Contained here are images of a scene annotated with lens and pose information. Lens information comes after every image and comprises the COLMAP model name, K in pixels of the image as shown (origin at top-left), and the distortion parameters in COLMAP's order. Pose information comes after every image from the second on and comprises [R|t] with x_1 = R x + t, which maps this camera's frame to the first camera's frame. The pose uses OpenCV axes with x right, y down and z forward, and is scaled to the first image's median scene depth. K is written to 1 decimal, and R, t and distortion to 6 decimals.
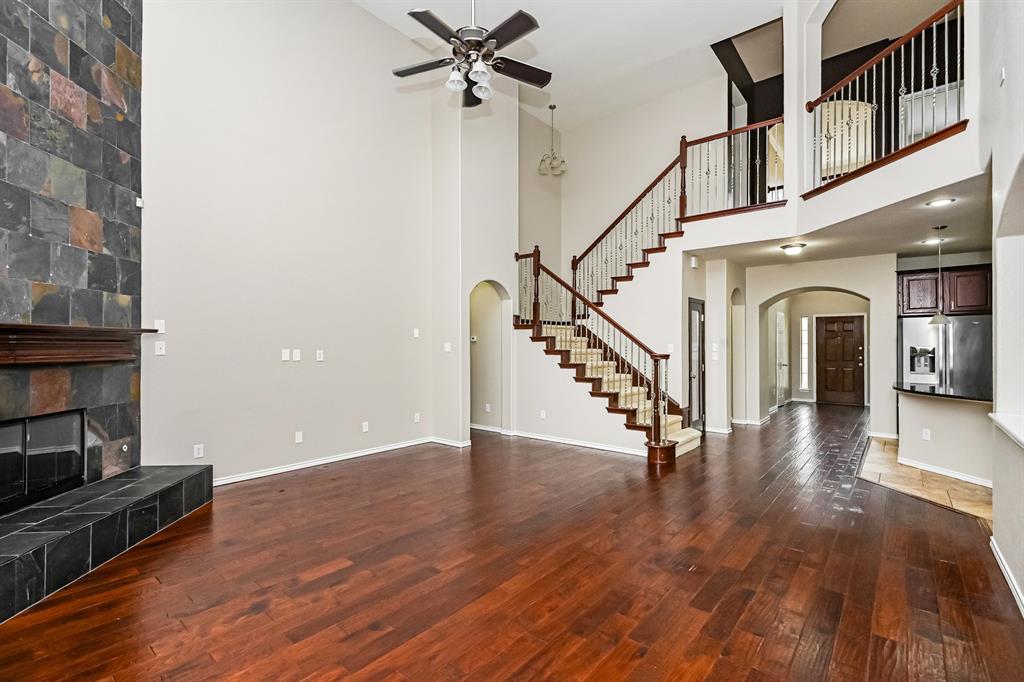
lens RADIAL K [[466.8, 0, 518.0], [0, 466.8, 341.7], [0, 0, 1]] dist [0.011293, 0.000414]
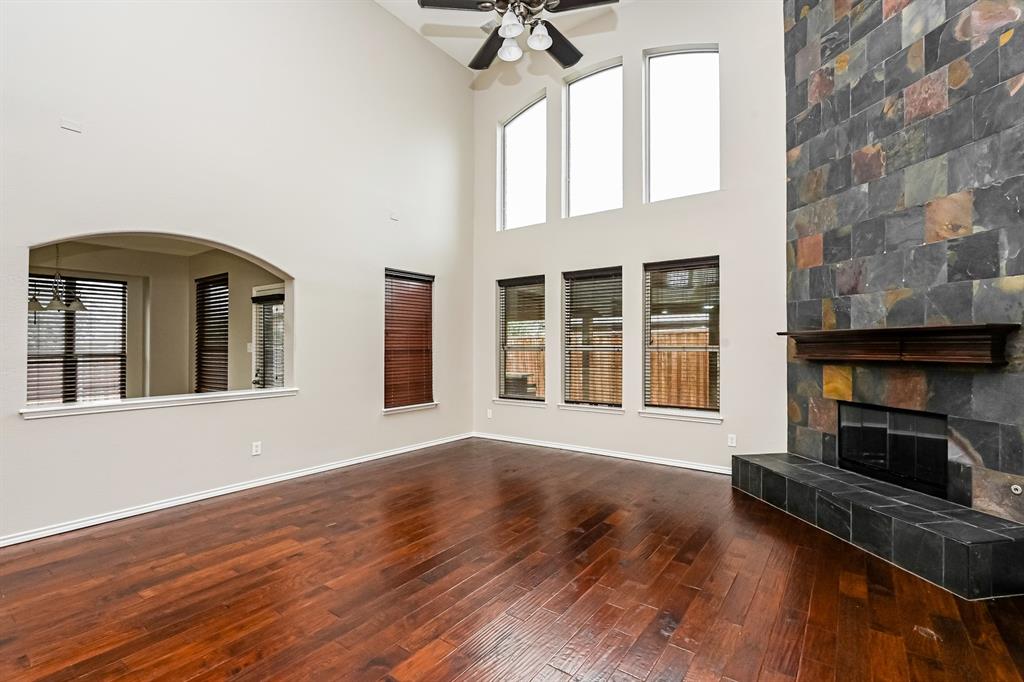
lens RADIAL K [[466.8, 0, 516.3], [0, 466.8, 342.0], [0, 0, 1]] dist [0.011293, 0.000414]
pose [[-0.997678, 0.001217, -0.068098, -0.031655], [0.002468, 0.999830, -0.018297, 0.015340], [0.068064, -0.018423, -0.997511, 1.905332]]
